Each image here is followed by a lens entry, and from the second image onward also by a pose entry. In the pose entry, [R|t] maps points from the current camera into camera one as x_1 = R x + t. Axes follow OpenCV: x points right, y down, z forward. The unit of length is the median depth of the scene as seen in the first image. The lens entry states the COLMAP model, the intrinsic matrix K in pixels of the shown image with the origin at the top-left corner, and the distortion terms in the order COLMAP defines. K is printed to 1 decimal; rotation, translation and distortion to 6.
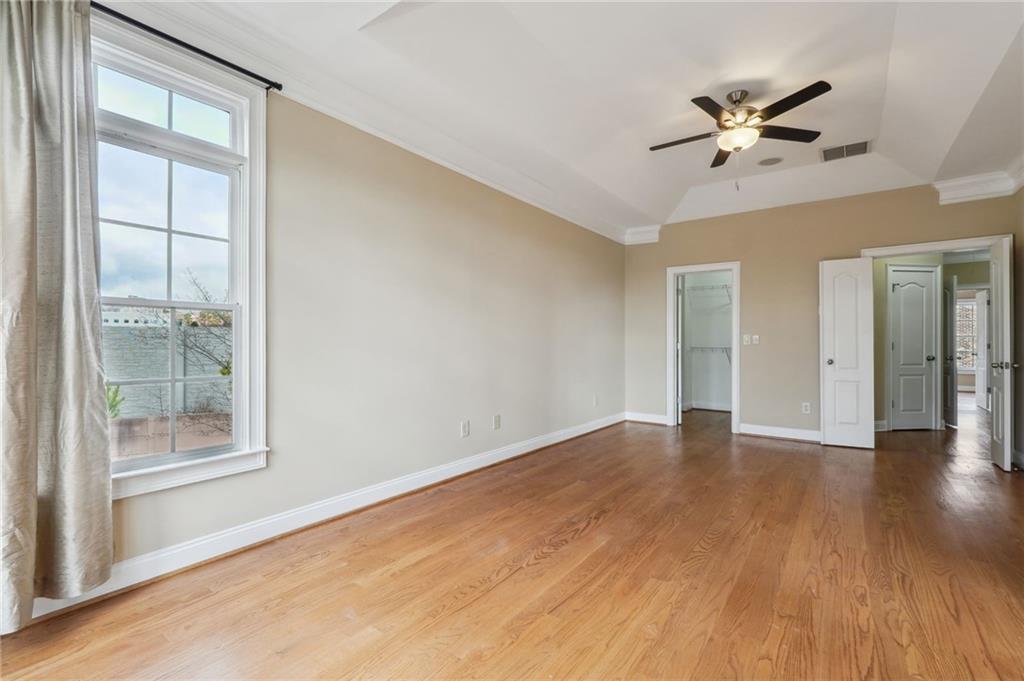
lens RADIAL K [[469.9, 0, 545.8], [0, 469.9, 347.6], [0, 0, 1]] dist [-0.004317, -0.000015]
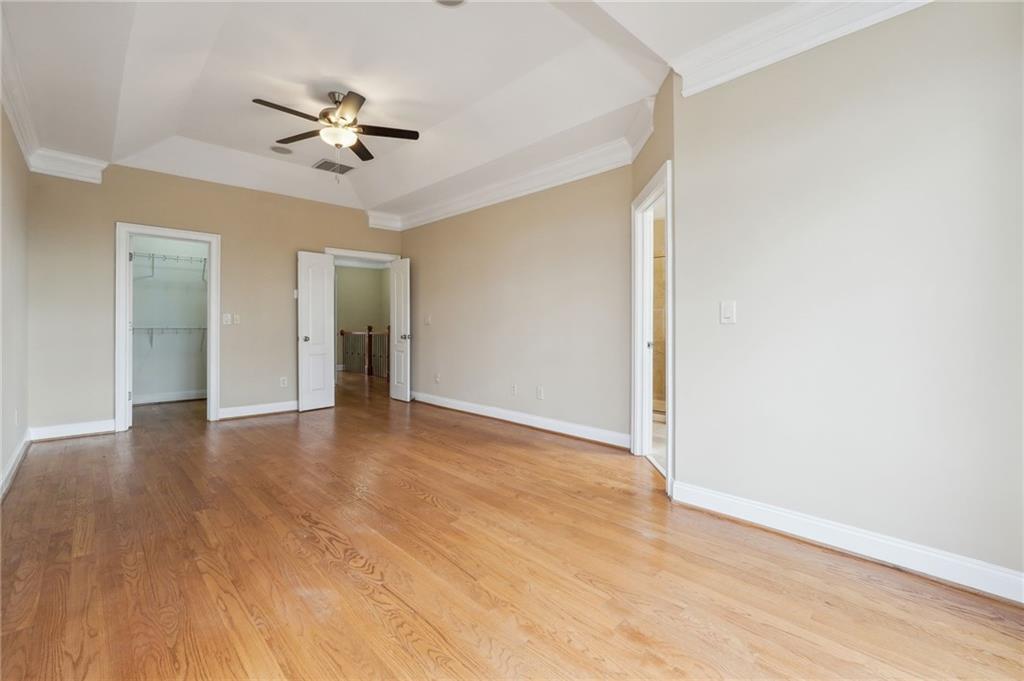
lens RADIAL K [[440.7, 0, 513.9], [0, 440.7, 328.3], [0, 0, 1]] dist [-0.005989, 0.000030]
pose [[0.186850, -0.011686, 0.982319, -0.591419], [0.007760, 0.999916, 0.010419, -0.005472], [-0.982358, 0.005676, 0.186925, 0.457935]]
